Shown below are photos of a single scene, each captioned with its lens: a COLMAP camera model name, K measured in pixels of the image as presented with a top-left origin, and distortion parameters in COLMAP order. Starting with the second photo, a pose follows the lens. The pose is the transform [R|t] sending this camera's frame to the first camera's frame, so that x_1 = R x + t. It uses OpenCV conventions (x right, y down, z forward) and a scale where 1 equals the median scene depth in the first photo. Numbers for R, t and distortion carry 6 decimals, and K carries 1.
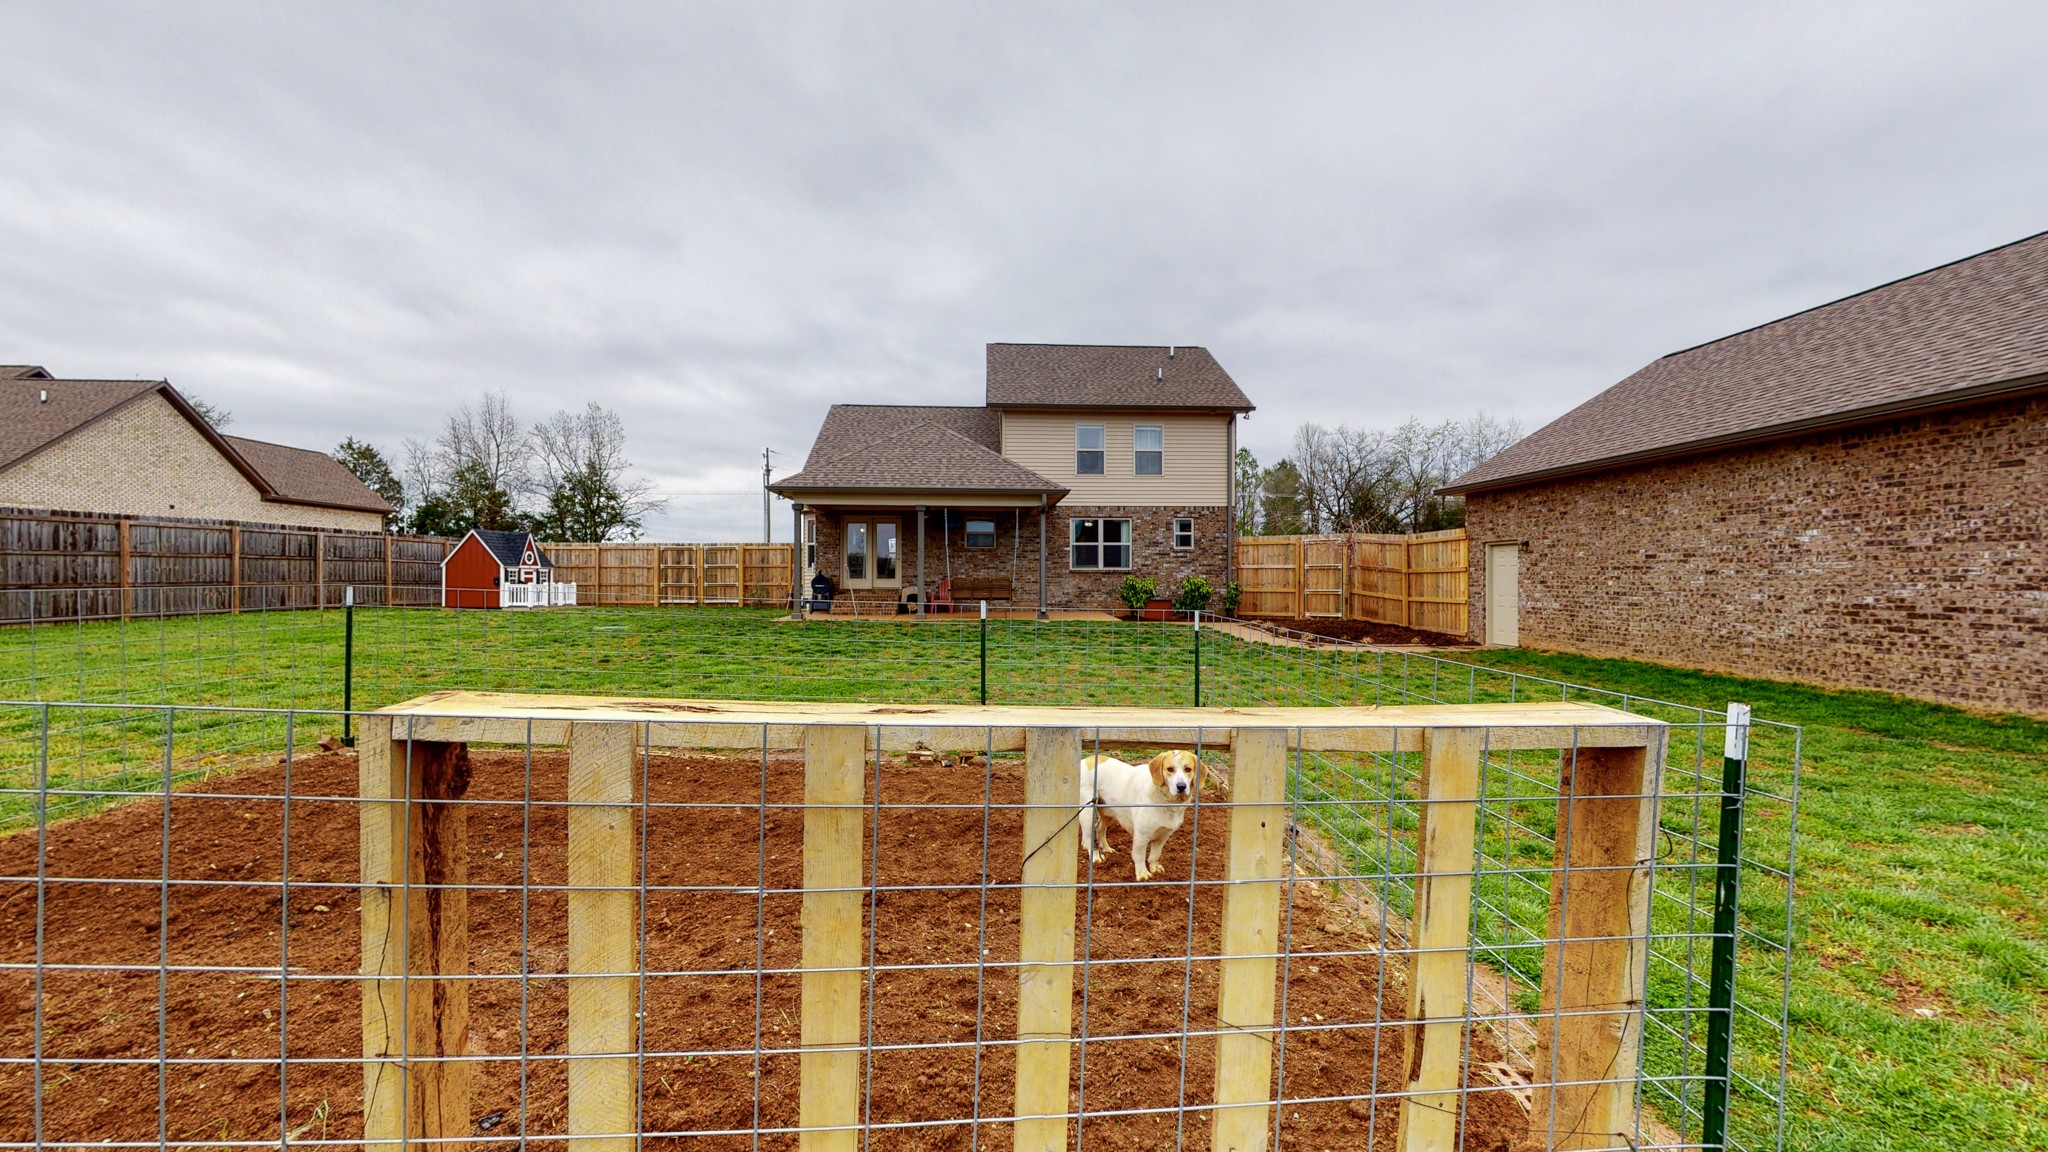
lens RADIAL K [[758.4, 0, 1036.8], [0, 758.4, 597.9], [0, 0, 1]] dist [0.015985, -0.000119]
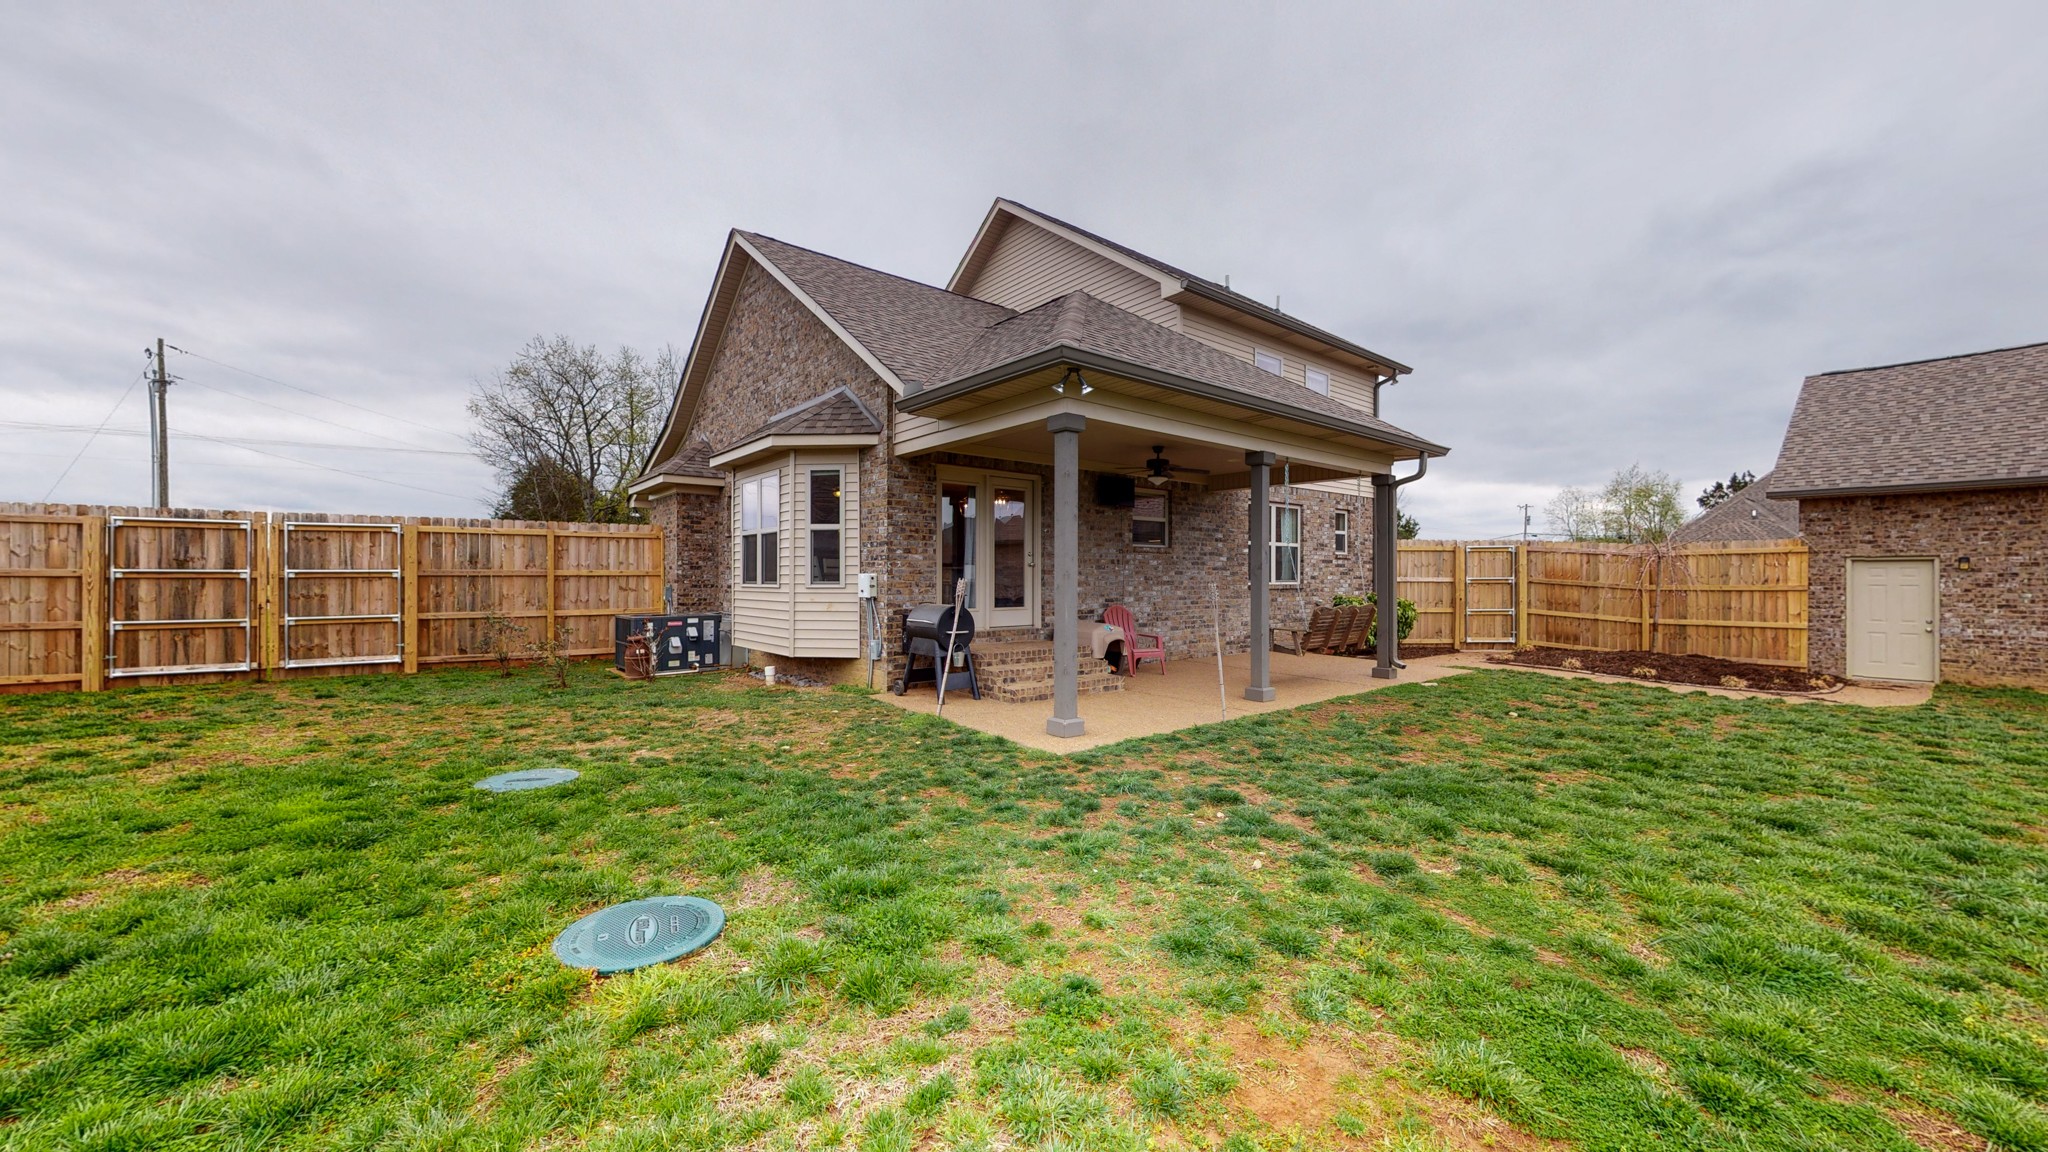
lens RADIAL K [[750.6, 0, 1024.1], [0, 750.6, 579.1], [0, 0, 1]] dist [0.000240, -0.000123]
pose [[0.811894, -0.000942, 0.583804, -0.454476], [0.015381, 0.999686, -0.019778, -0.032515], [-0.583602, 0.025037, 0.811654, 0.610134]]
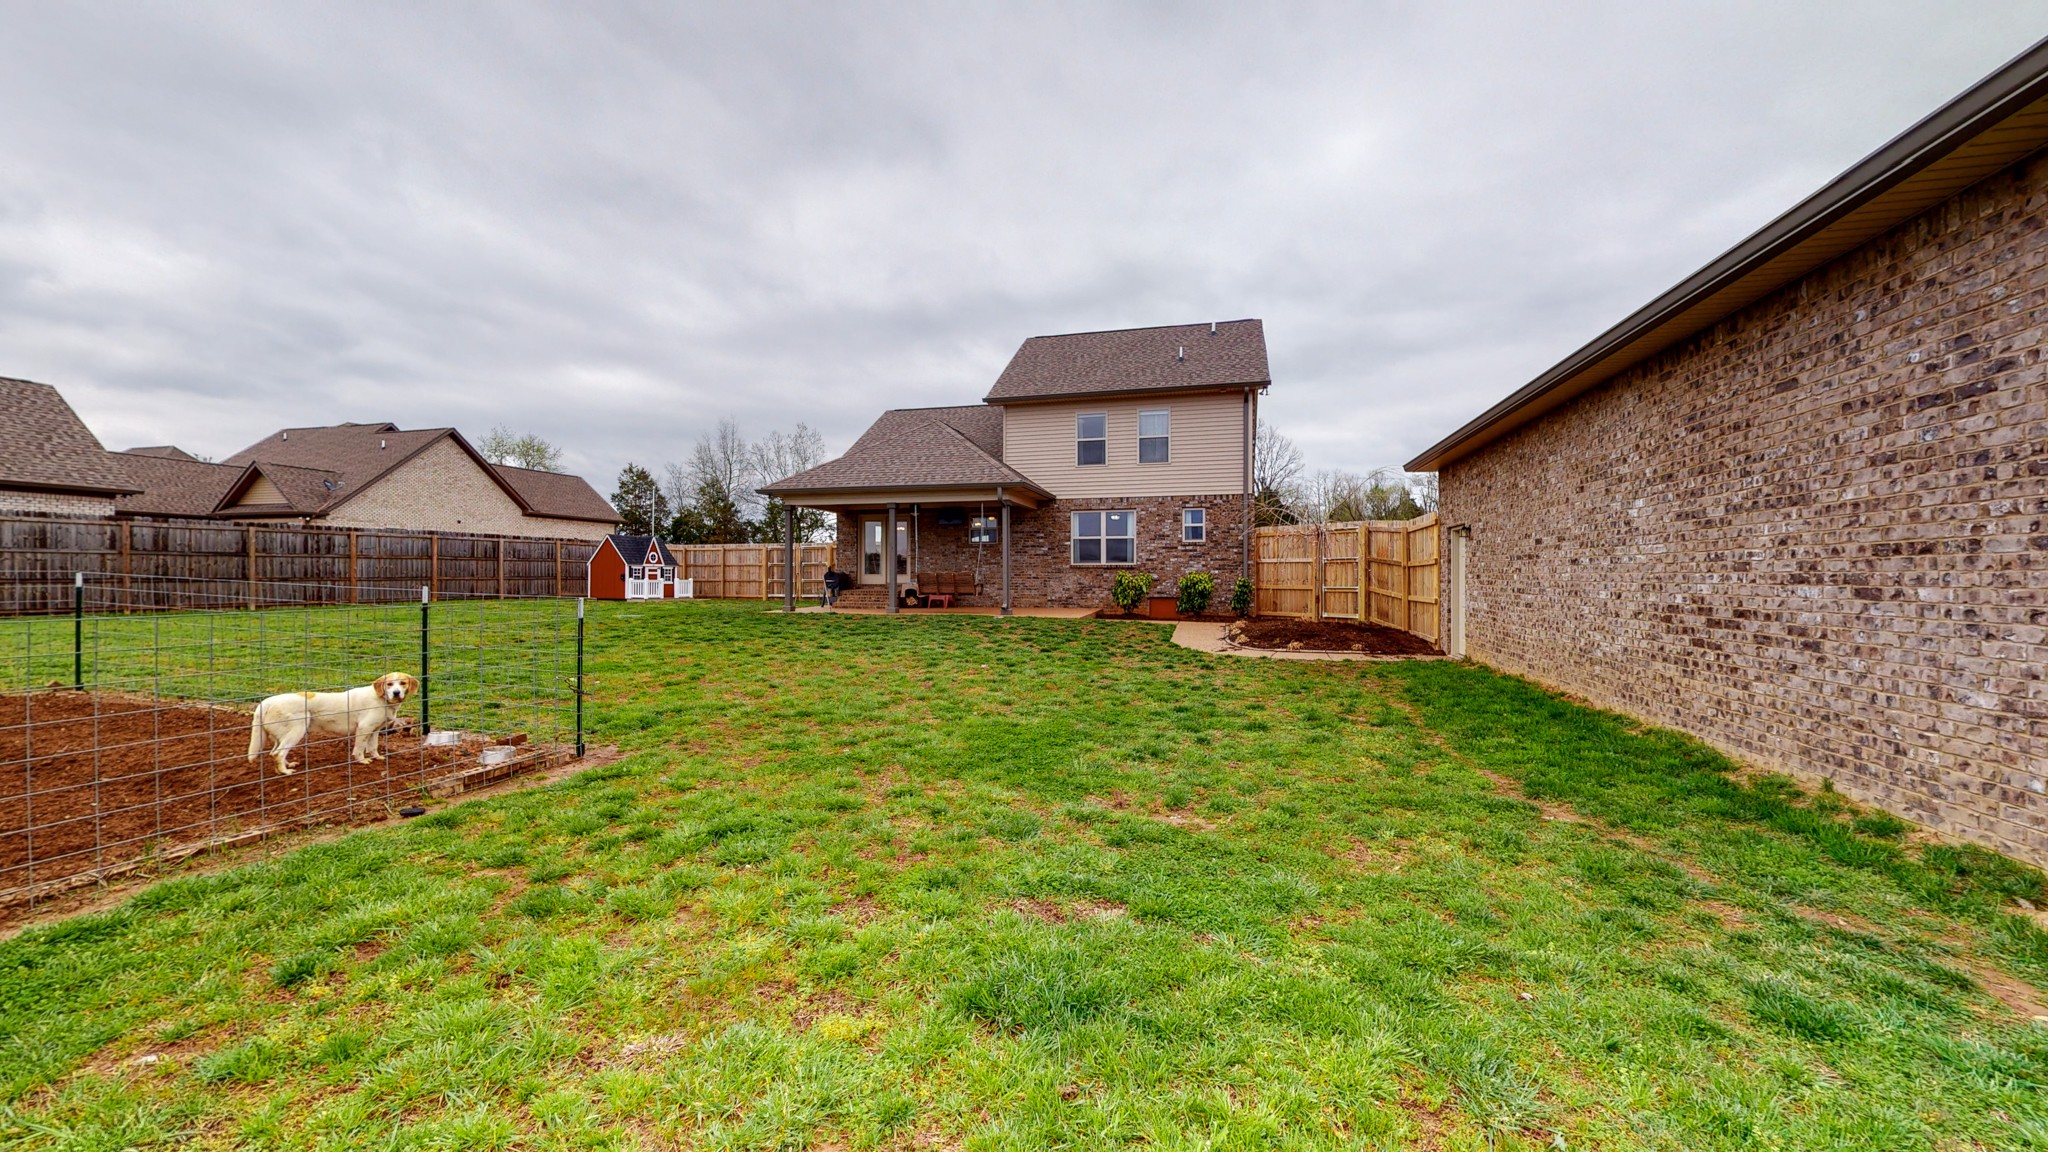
lens RADIAL K [[758.4, 0, 1036.8], [0, 758.4, 597.9], [0, 0, 1]] dist [0.015985, -0.000119]
pose [[0.949799, 0.008870, -0.312736, 0.302082], [-0.008258, 0.999961, 0.003281, 0.001604], [0.312752, -0.000534, 0.949835, 0.071044]]
